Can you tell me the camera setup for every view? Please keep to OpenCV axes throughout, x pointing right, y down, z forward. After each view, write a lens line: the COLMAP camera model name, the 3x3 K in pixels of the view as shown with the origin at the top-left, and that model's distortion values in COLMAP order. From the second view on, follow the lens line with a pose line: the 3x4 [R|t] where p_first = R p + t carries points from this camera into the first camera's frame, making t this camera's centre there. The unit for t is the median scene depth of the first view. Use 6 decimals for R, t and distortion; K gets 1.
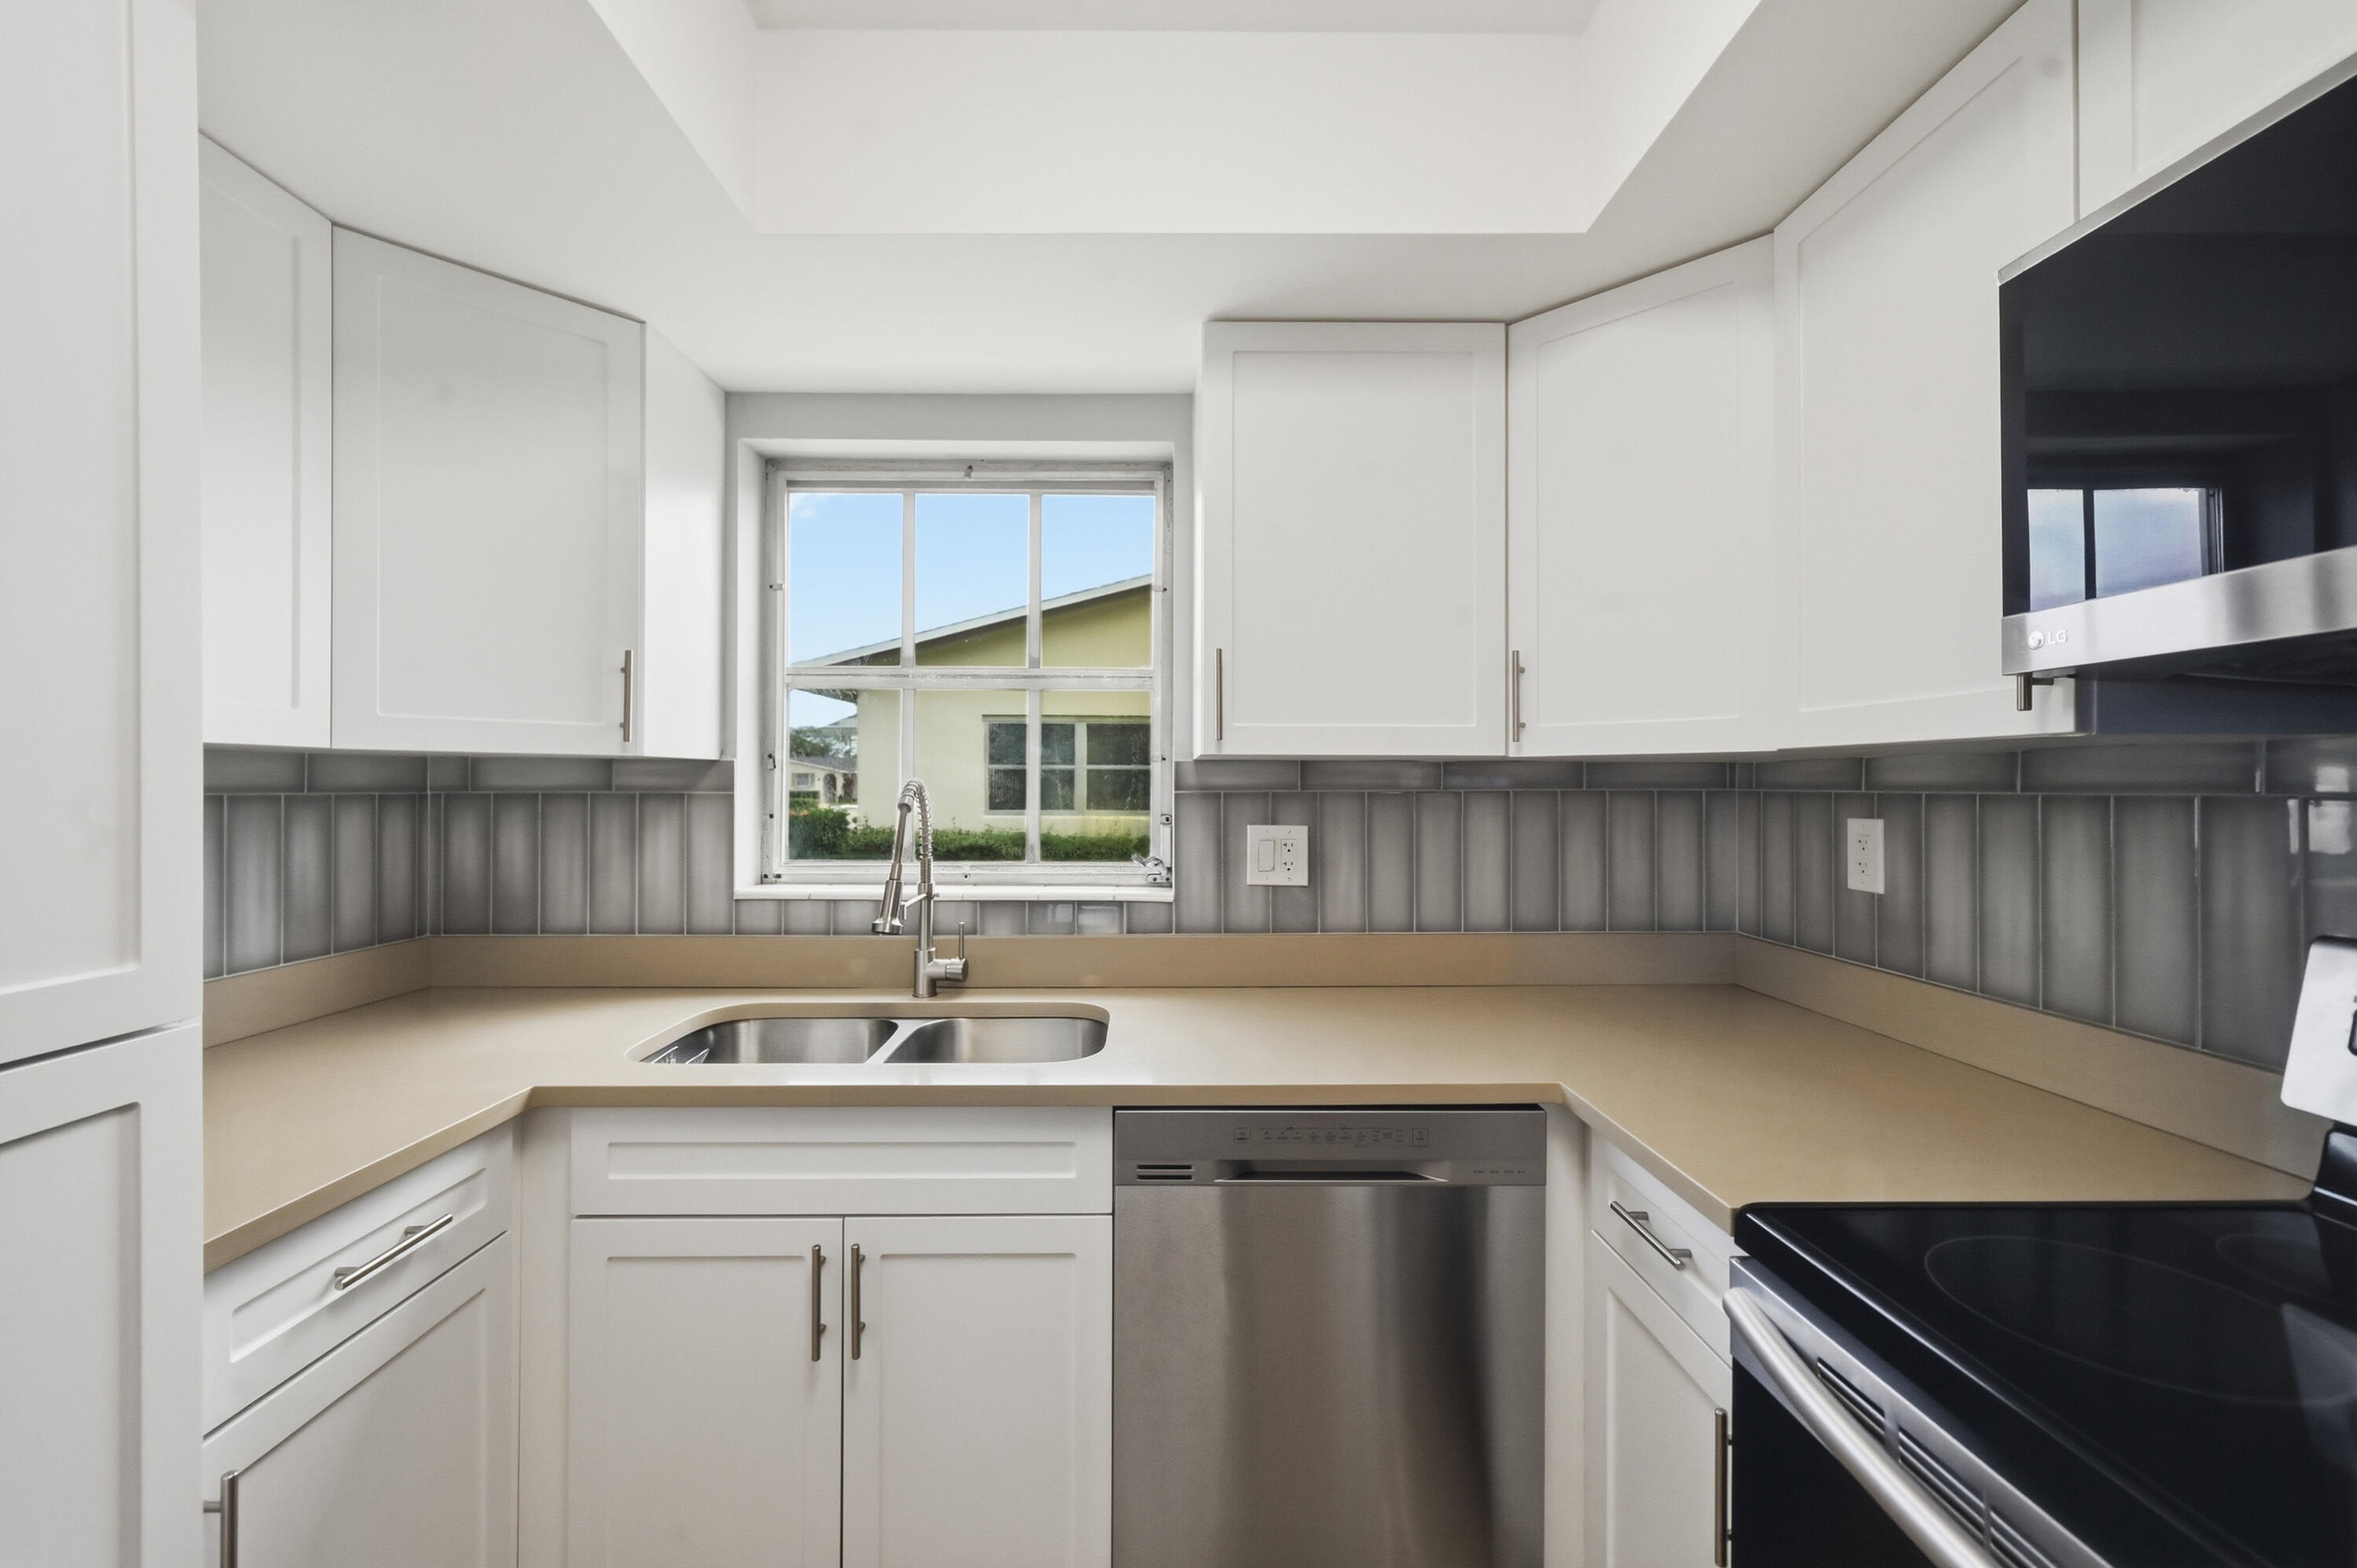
lens RADIAL K [[972.9, 0, 1160.6], [0, 972.9, 780.9], [0, 0, 1]] dist [0.005609, 0.000436]
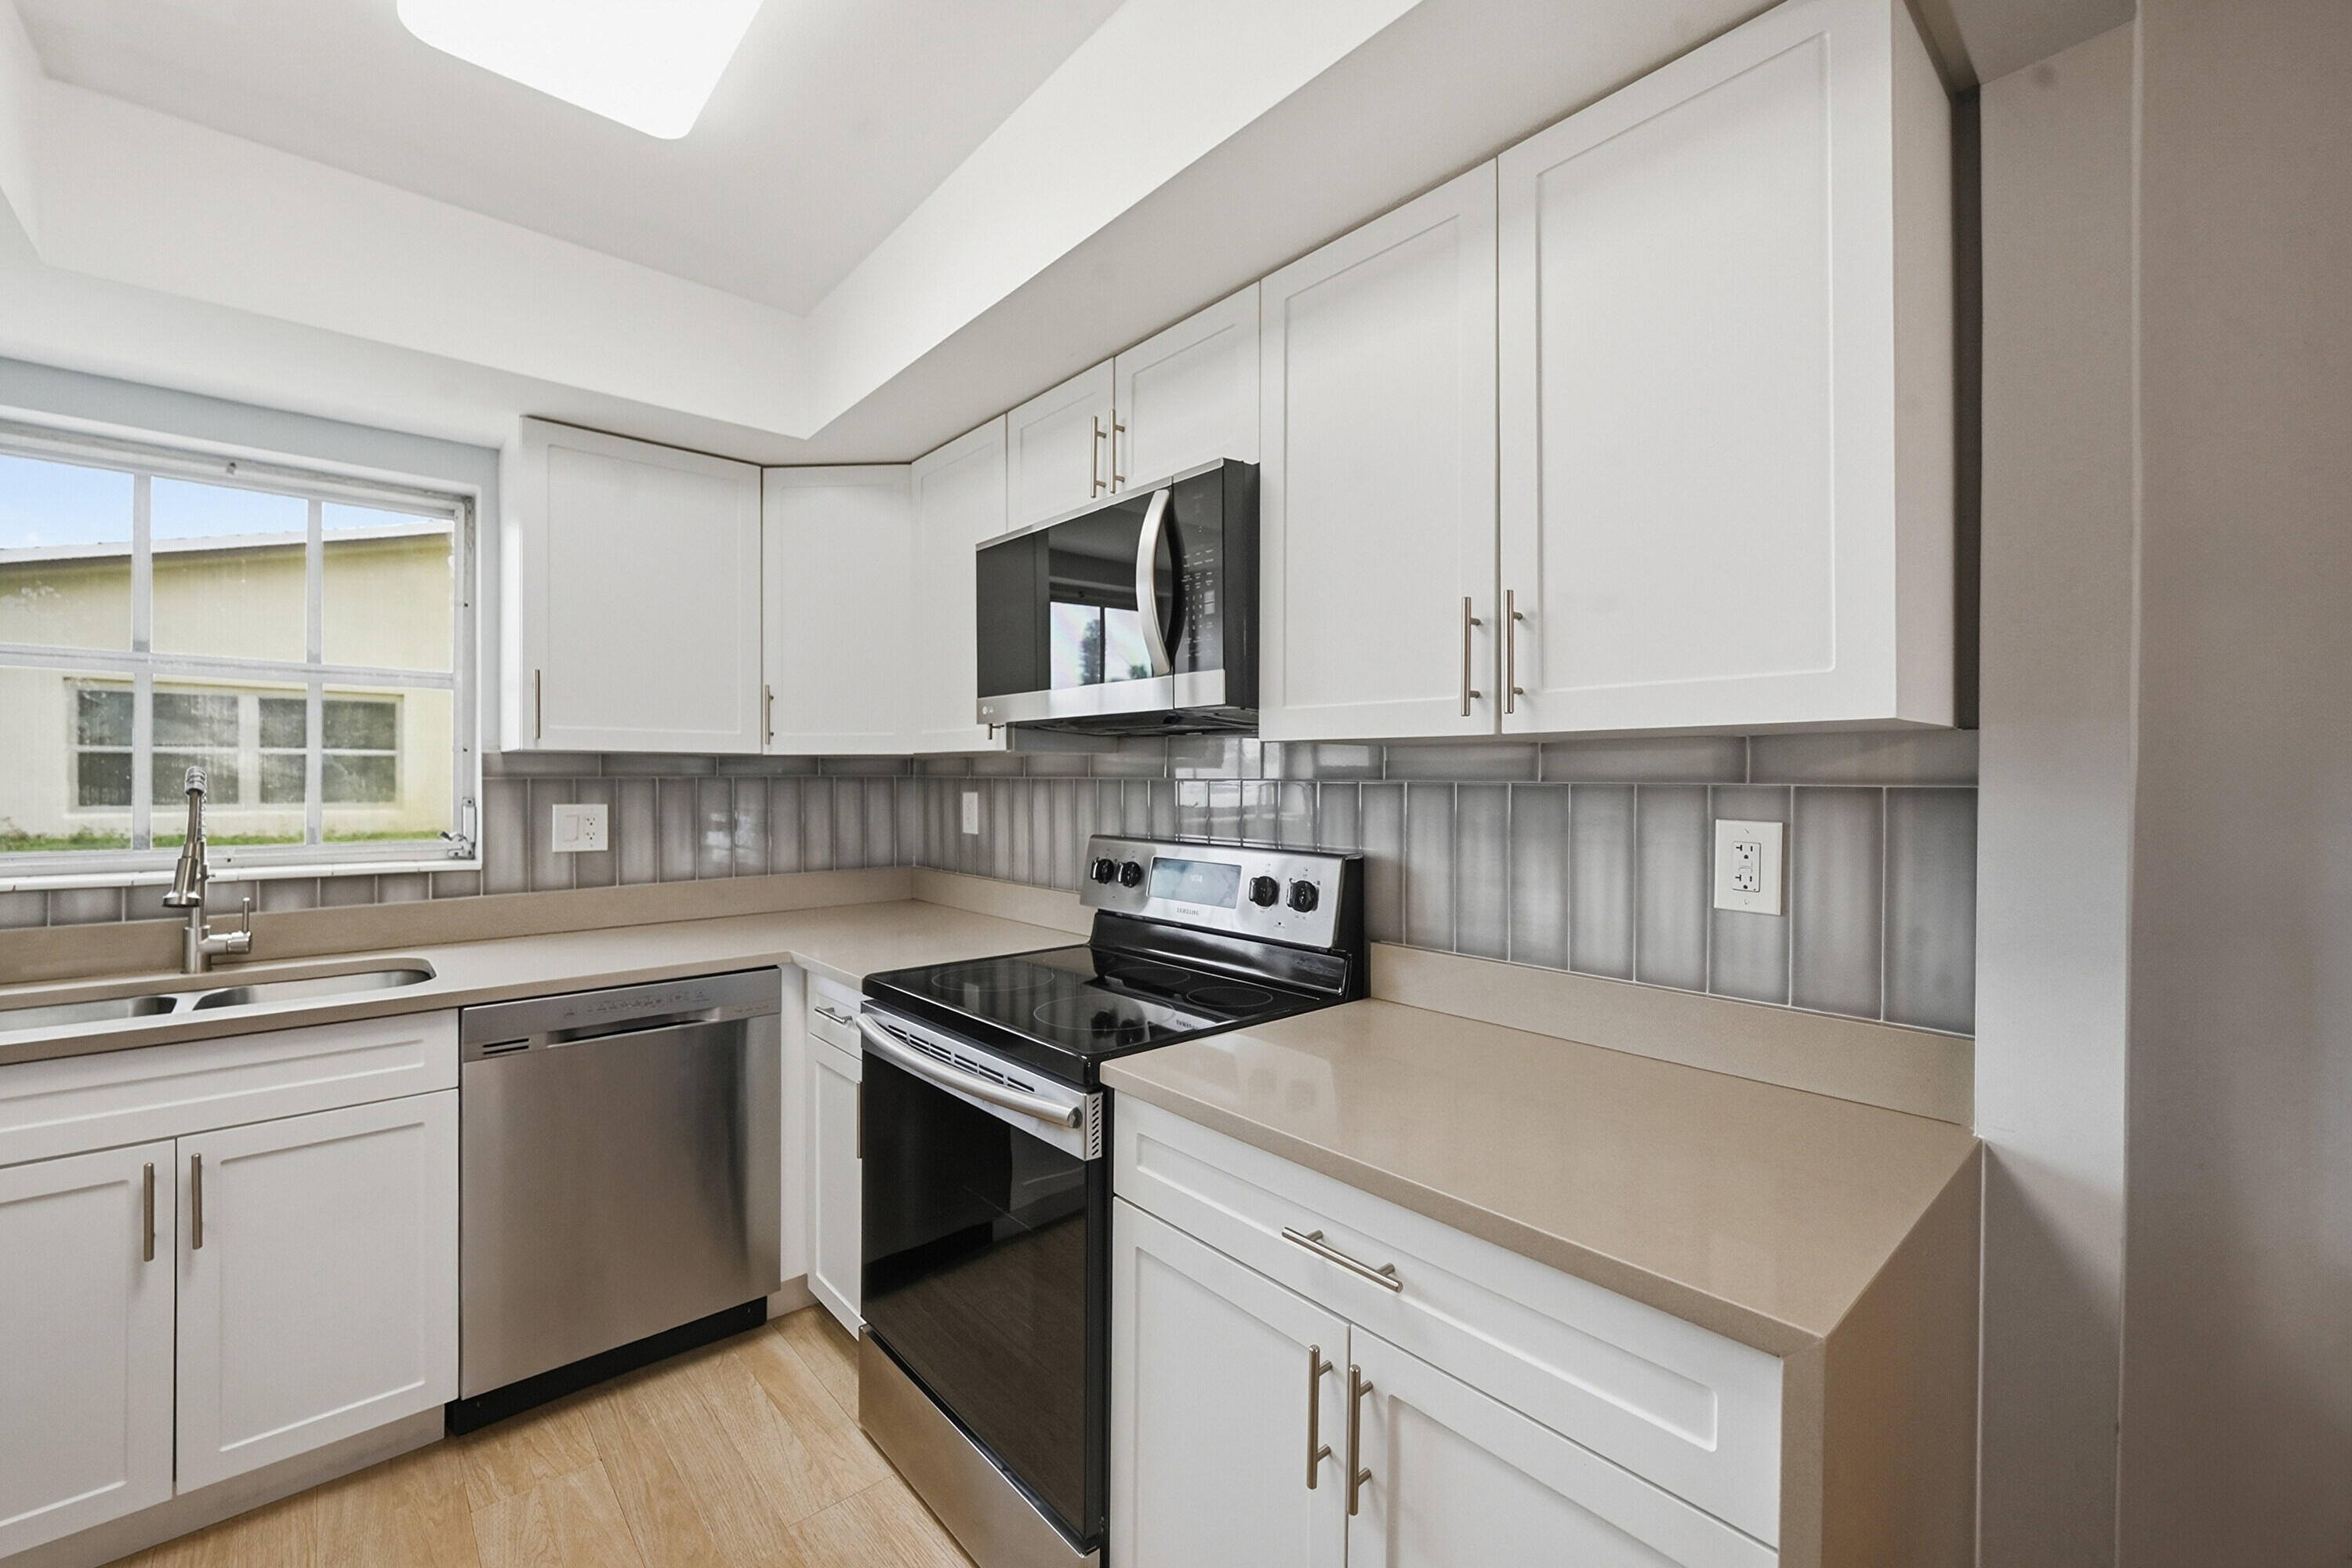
lens RADIAL K [[970.9, 0, 1158.2], [0, 970.9, 780.9], [0, 0, 1]] dist [0.005609, 0.000436]
pose [[0.764144, -0.003151, 0.645038, -0.129139], [-0.003838, 0.999948, 0.009432, 0.000045], [-0.645034, -0.009683, 0.764093, -0.480333]]
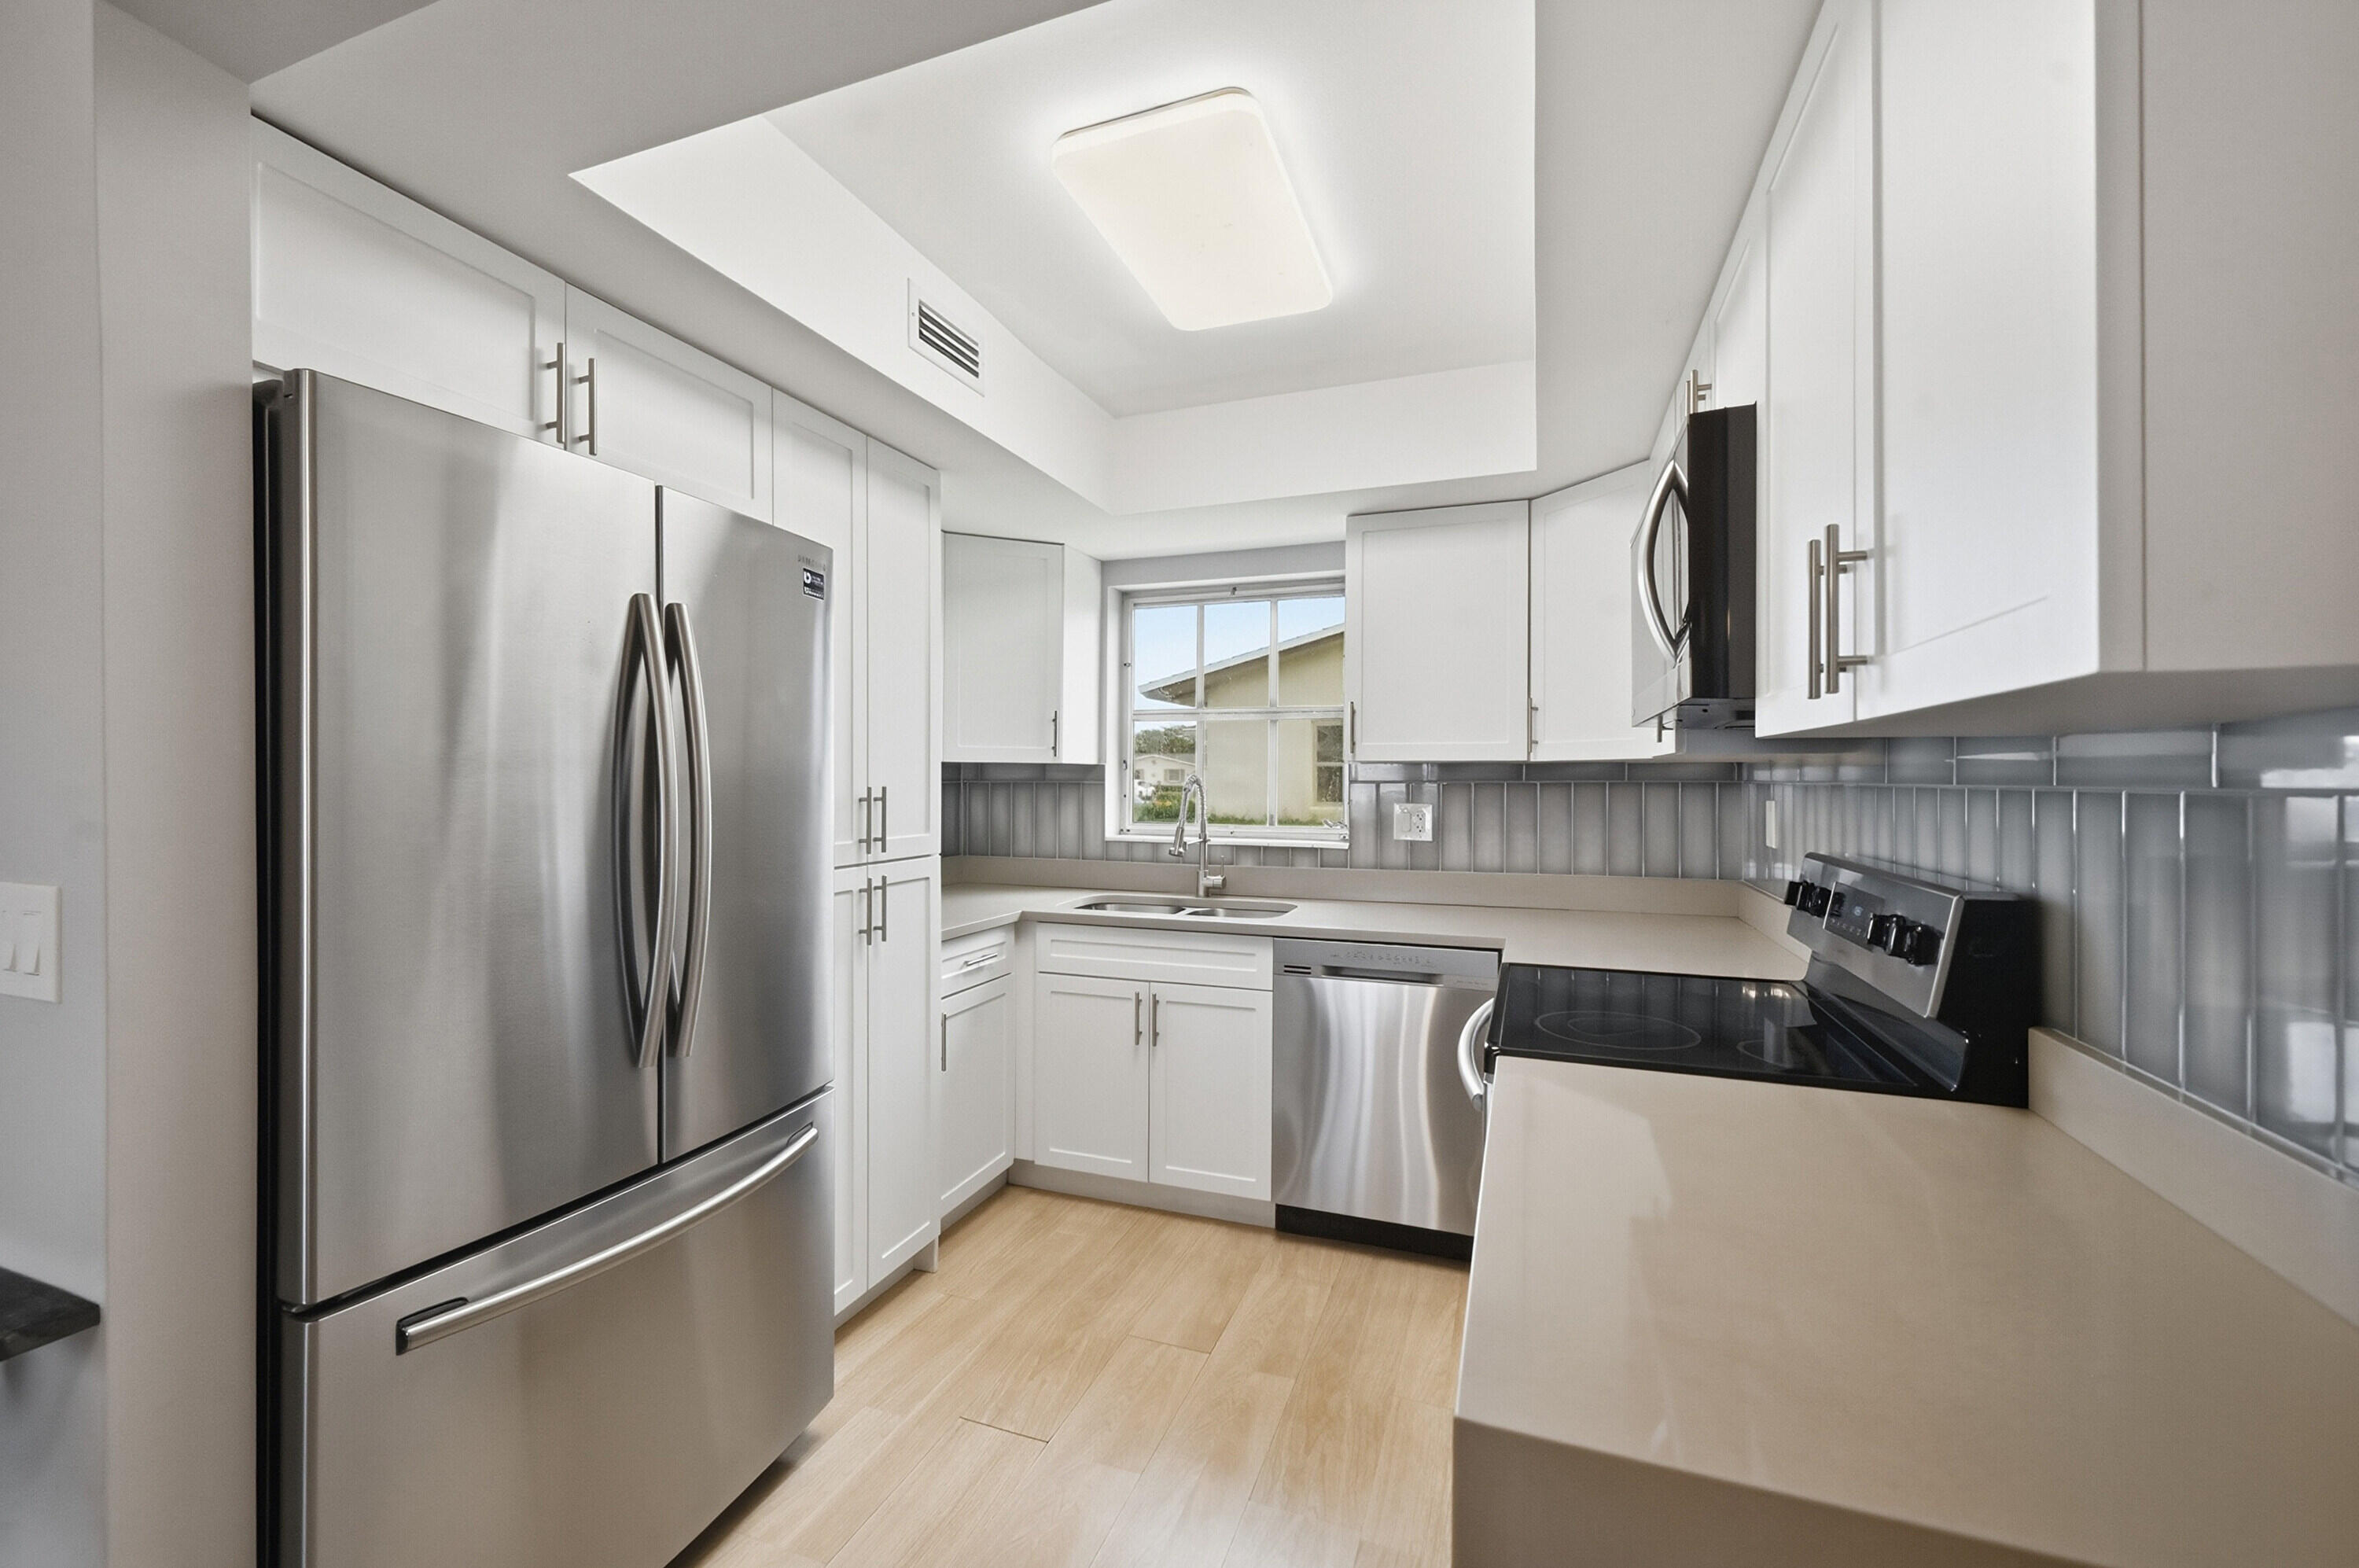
lens RADIAL K [[989.9, 0, 1135.7], [0, 989.9, 782.1], [0, 0, 1]] dist [0.000309, 0.000066]
pose [[0.922851, 0.002300, -0.385150, 0.340774], [-0.000325, 0.999986, 0.005193, 0.001700], [0.385157, -0.004667, 0.922839, -0.713883]]
